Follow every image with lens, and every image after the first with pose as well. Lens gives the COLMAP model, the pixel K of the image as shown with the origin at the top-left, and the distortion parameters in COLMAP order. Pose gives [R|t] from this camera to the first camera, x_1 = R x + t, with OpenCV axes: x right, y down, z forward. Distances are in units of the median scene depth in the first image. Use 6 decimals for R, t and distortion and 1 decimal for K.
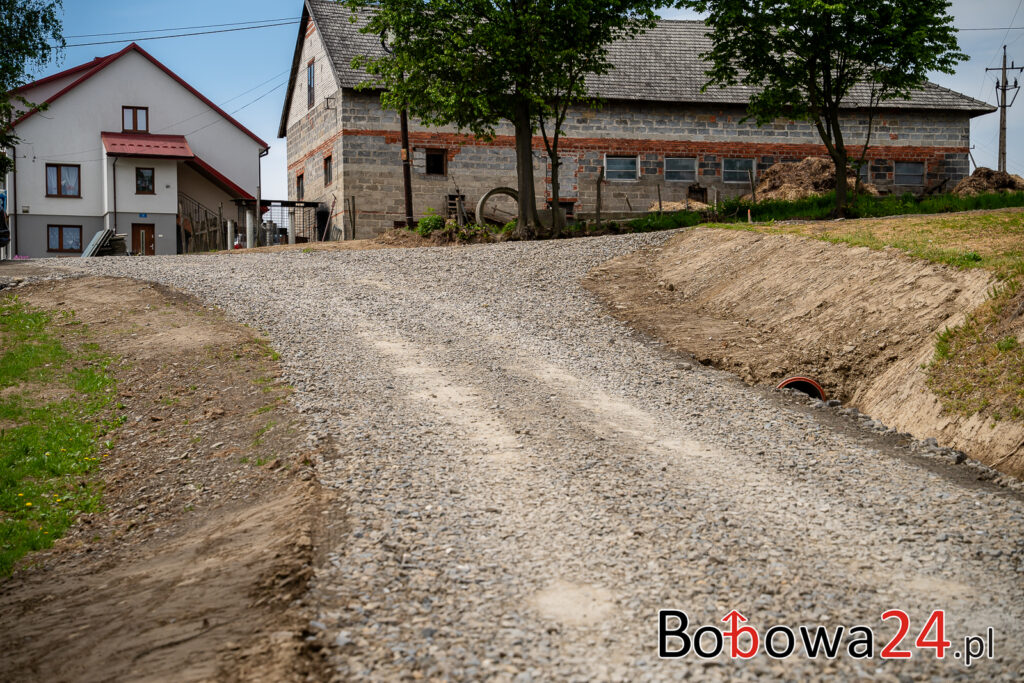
lens RADIAL K [[1929.8, 0, 512.0], [0, 1929.8, 341.5], [0, 0, 1]] dist [0.485805, -0.610841]
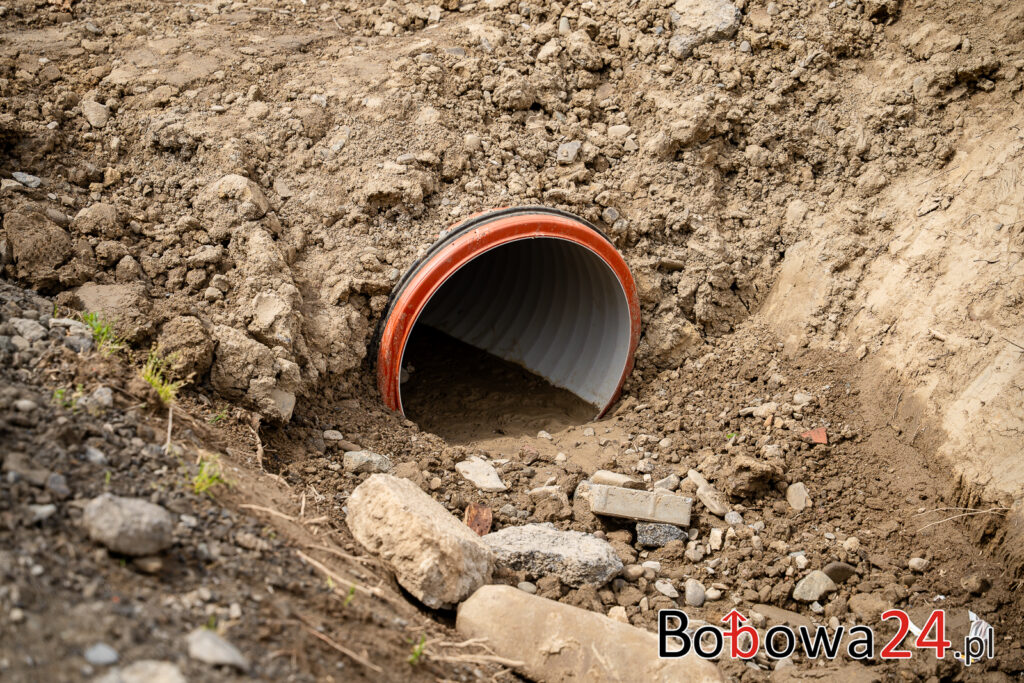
lens RADIAL K [[1929.8, 0, 512.0], [0, 1929.8, 341.5], [0, 0, 1]] dist [0.485805, -0.610841]
pose [[0.932730, -0.134897, 0.334390, 0.046340], [0.018180, 0.943796, 0.330029, -0.017914], [-0.360116, -0.301749, 0.882759, 0.465891]]
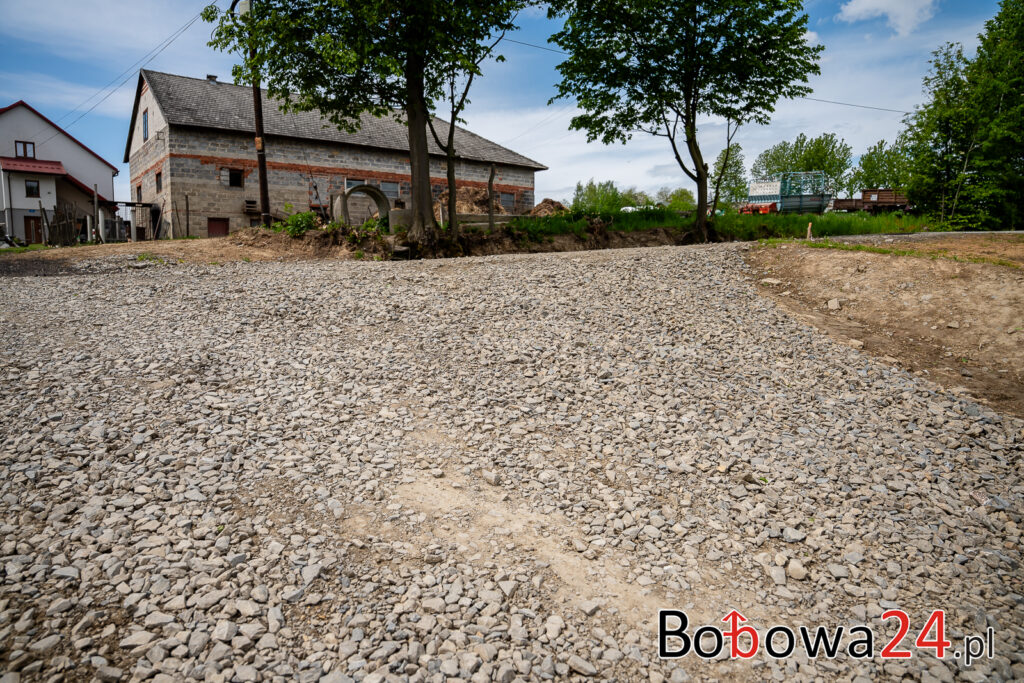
lens RADIAL K [[698.2, 0, 512.0], [0, 698.2, 341.5], [0, 0, 1]] dist [-0.143649, 0.105068]
pose [[0.925000, -0.032099, 0.378609, -0.073953], [-0.009952, 0.994037, 0.108590, -0.043553], [-0.379837, -0.104214, 0.919165, 0.700235]]
